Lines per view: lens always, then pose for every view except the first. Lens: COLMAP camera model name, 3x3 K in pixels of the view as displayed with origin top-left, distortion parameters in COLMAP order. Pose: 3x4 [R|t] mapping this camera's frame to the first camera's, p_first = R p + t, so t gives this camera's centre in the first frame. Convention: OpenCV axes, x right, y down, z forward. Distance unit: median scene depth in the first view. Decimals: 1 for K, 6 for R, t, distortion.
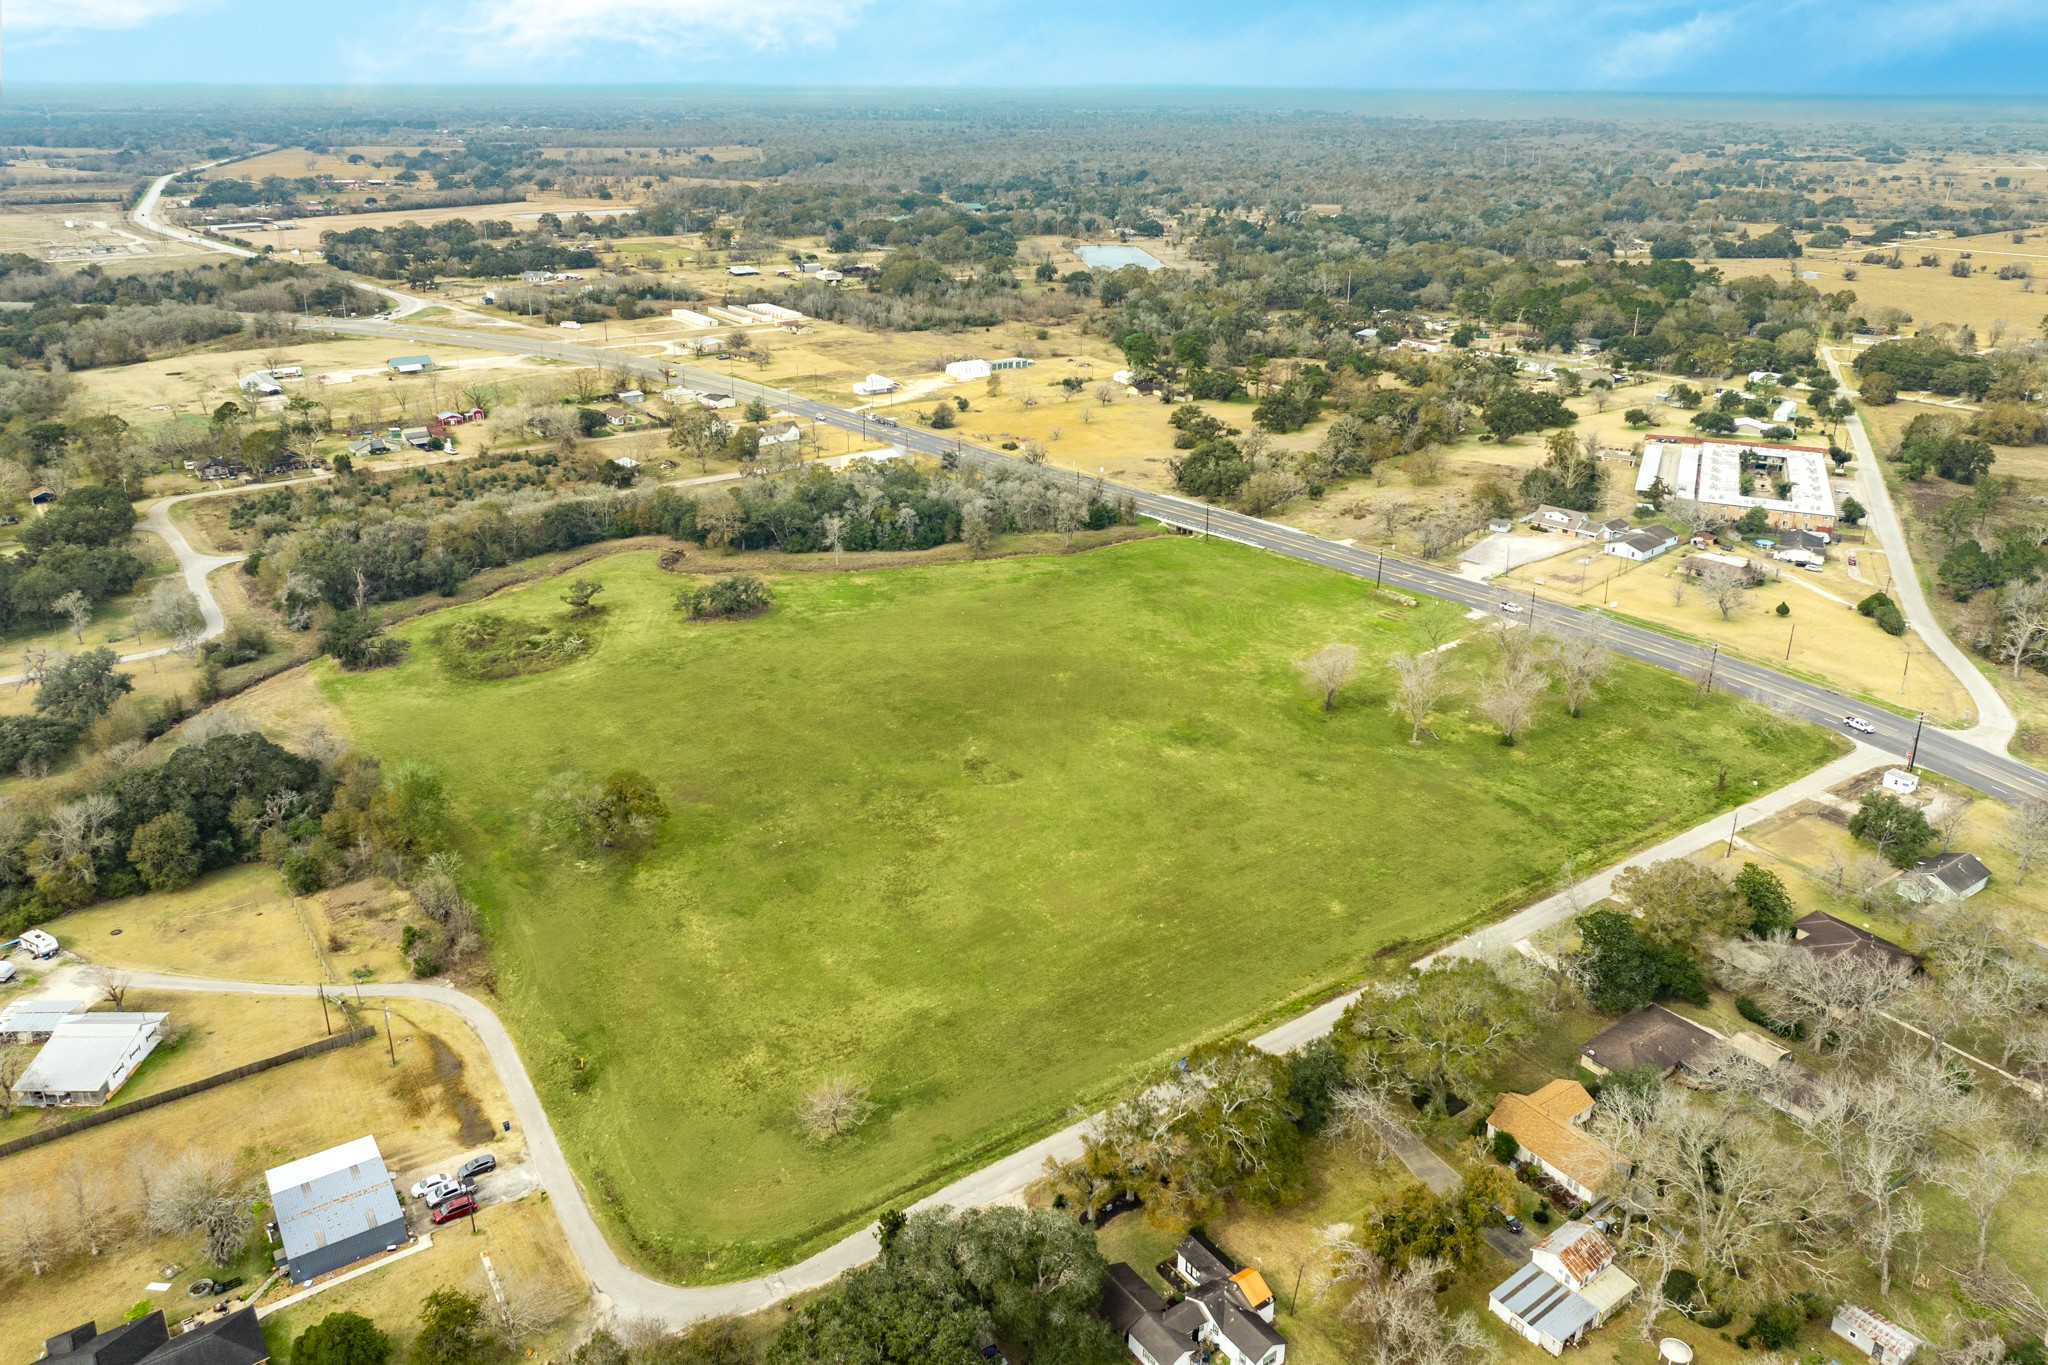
lens RADIAL K [[1453.1, 0, 1024.0], [0, 1453.1, 682.5], [0, 0, 1]] dist [0.005154, -0.003959]
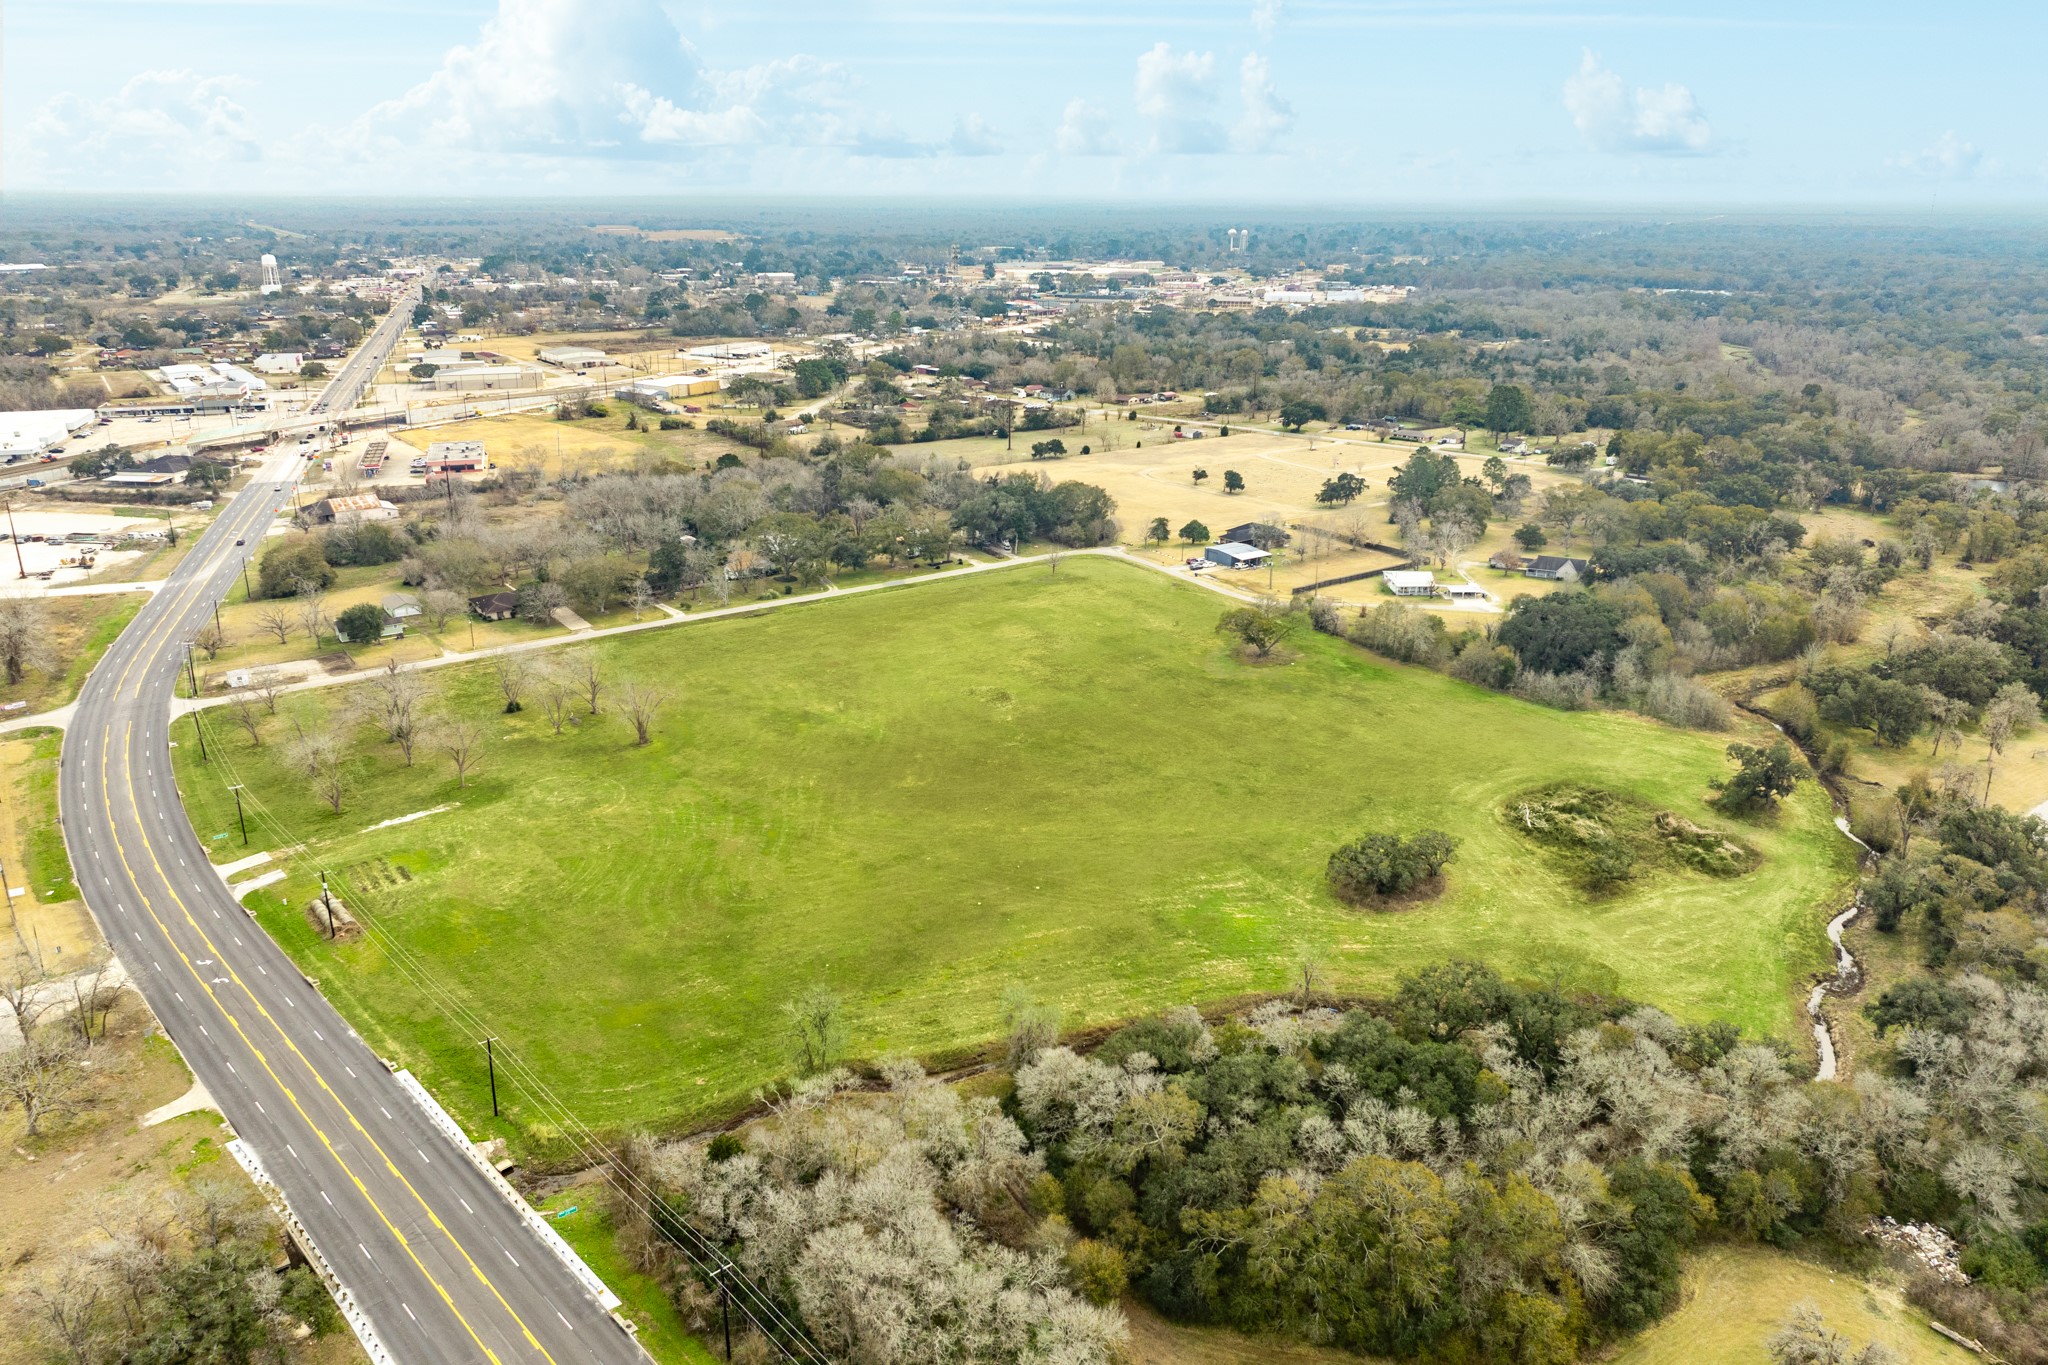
lens RADIAL K [[1453.1, 0, 1024.0], [0, 1453.1, 682.5], [0, 0, 1]] dist [0.005154, -0.003959]
pose [[-0.999930, -0.003356, -0.011306, -0.029647], [-0.010022, 0.747089, 0.664648, -0.579926], [0.006216, 0.664715, -0.747071, 1.495723]]
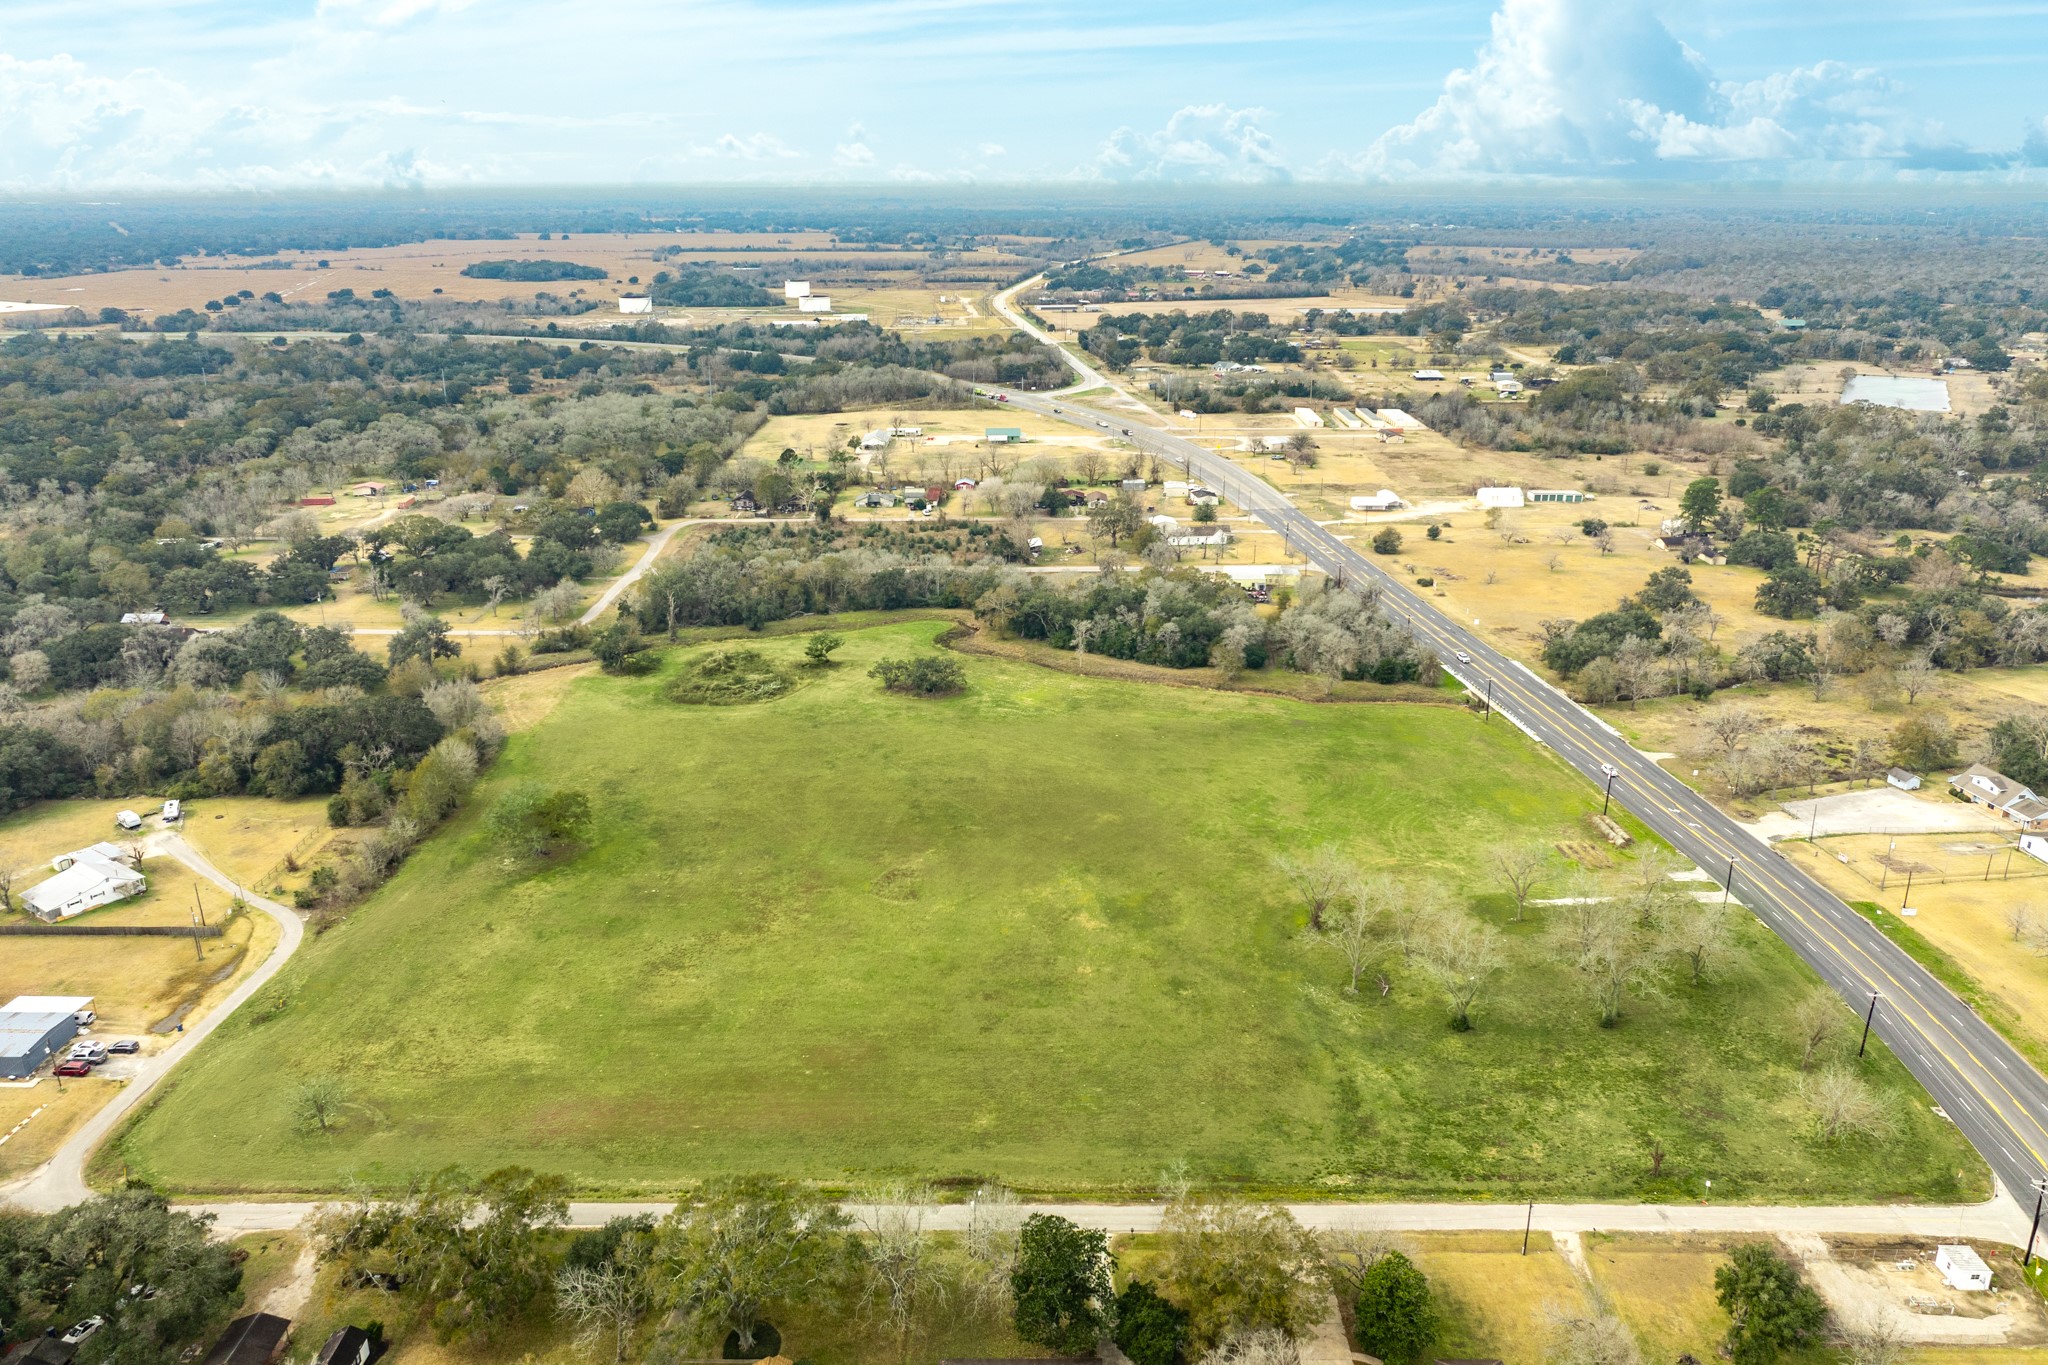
lens RADIAL K [[1476.4, 0, 1014.5], [0, 1476.4, 687.1], [0, 0, 1]] dist [0.000548, -0.004448]
pose [[0.814450, 0.186486, -0.549449, 0.447861], [-0.219756, 0.975540, 0.005359, -0.072508], [0.537009, 0.116380, 0.835510, 0.159992]]
